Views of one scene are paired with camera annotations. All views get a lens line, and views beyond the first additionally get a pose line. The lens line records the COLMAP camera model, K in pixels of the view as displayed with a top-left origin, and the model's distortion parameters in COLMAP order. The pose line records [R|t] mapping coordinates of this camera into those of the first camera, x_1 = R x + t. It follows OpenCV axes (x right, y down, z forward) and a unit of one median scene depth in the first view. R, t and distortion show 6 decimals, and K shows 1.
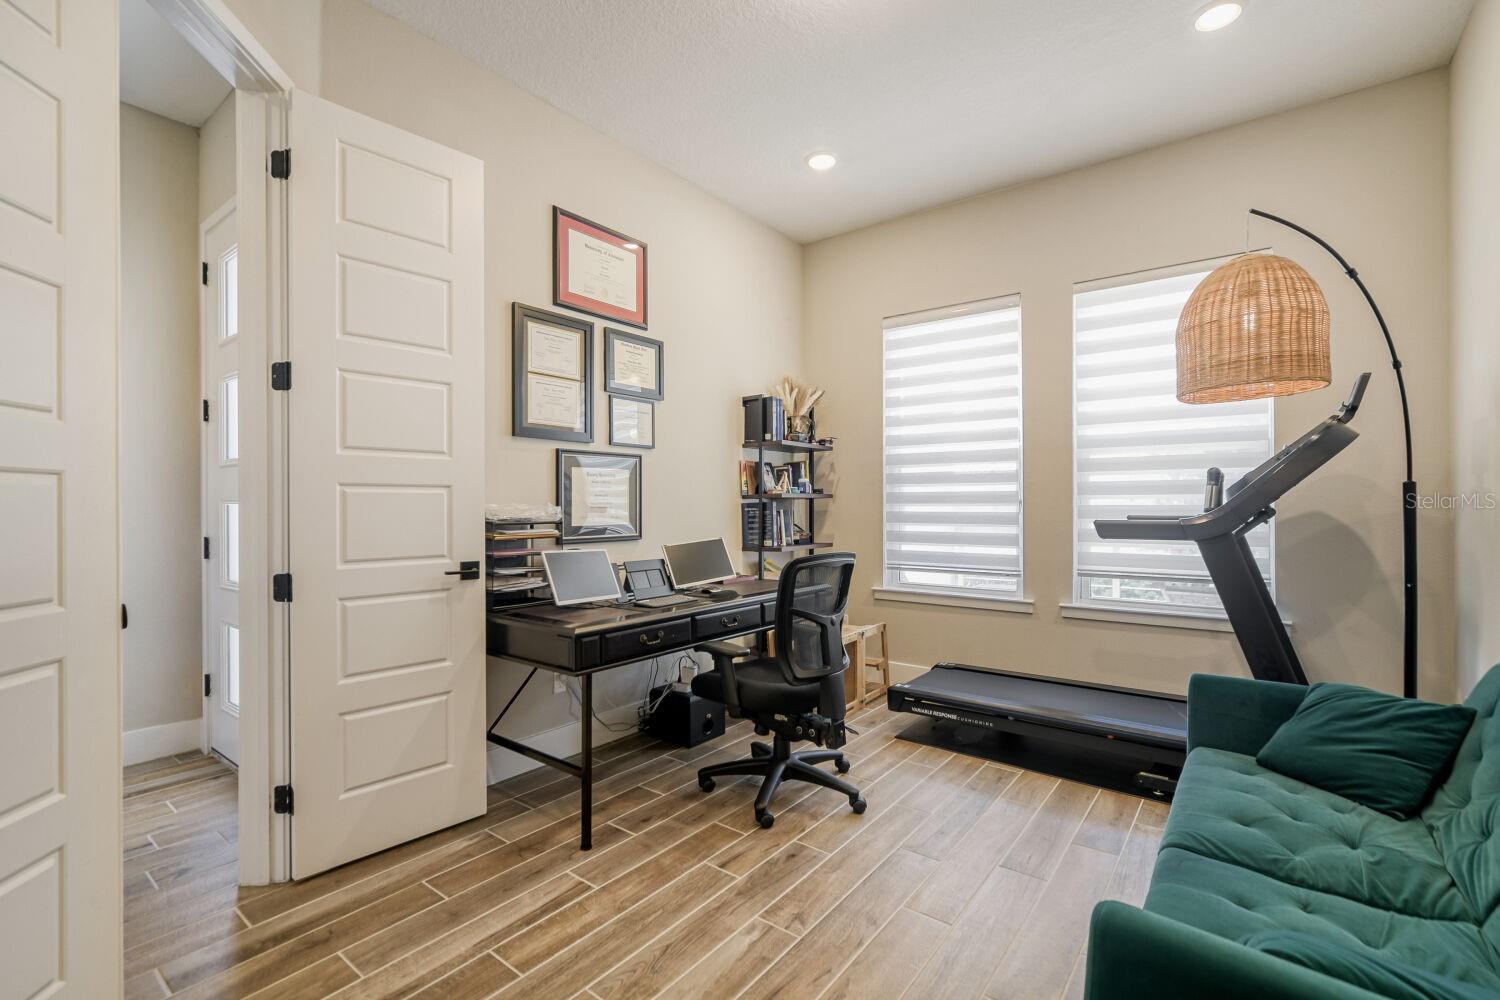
lens RADIAL K [[679.6, 0, 735.2], [0, 679.6, 505.1], [0, 0, 1]] dist [-0.000507, -0.000332]
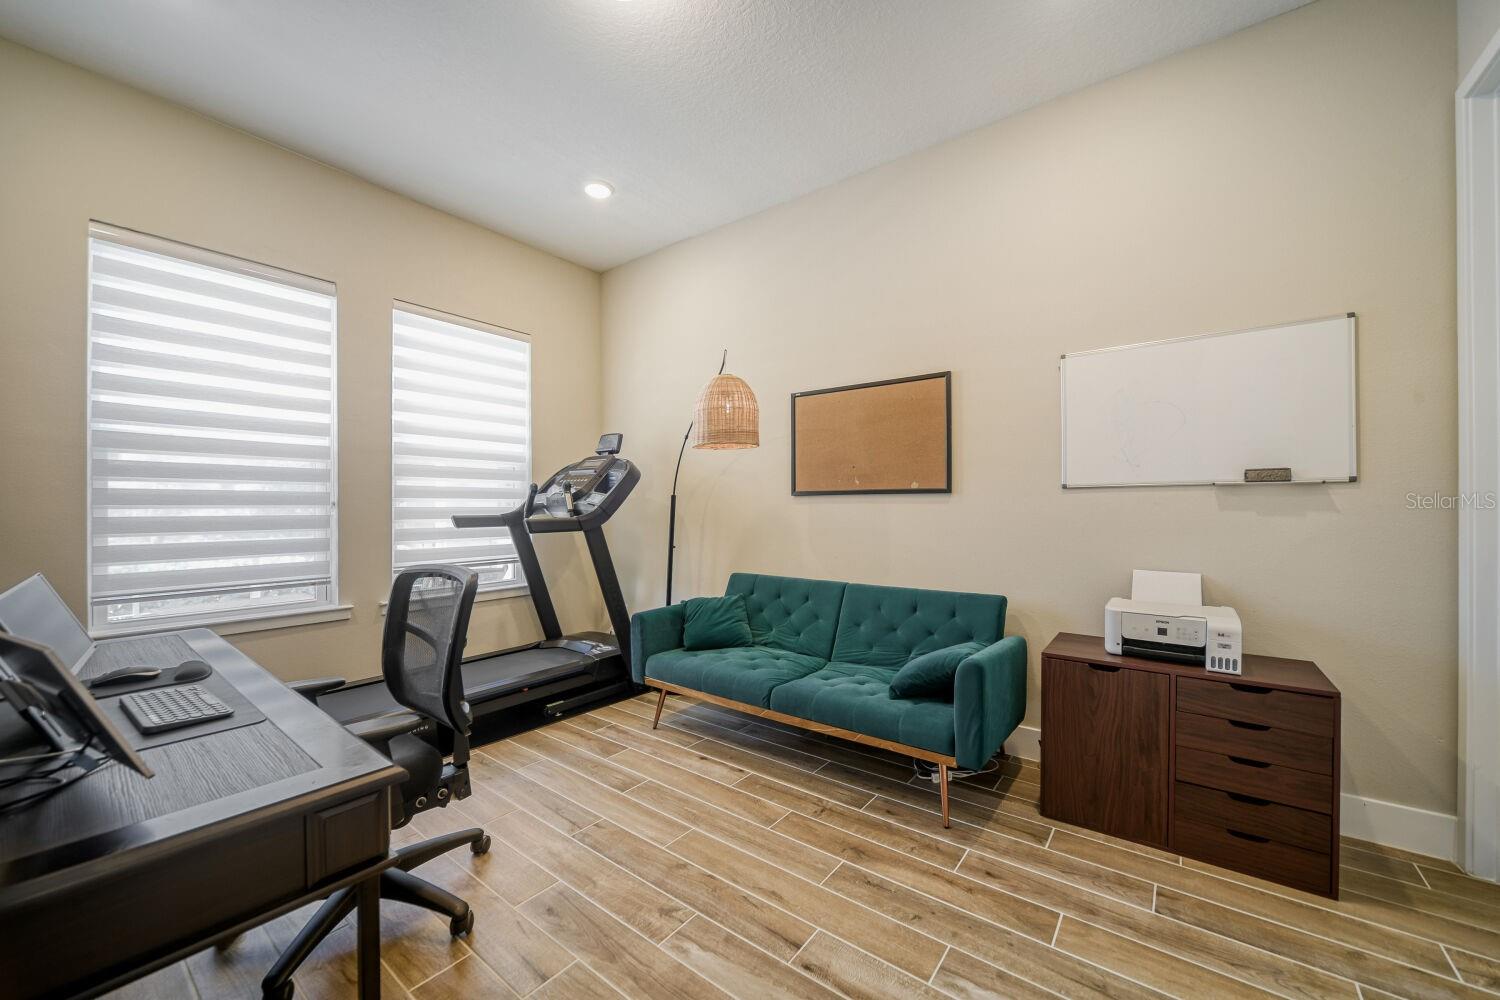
lens RADIAL K [[568.9, 0, 741.3], [0, 568.9, 508.7], [0, 0, 1]] dist [-0.019794, -0.000164]
pose [[-0.017419, -0.004085, 0.999840, -0.526443], [0.002433, 0.999989, 0.004128, 0.000649], [-0.999845, 0.002505, -0.017408, 0.635835]]
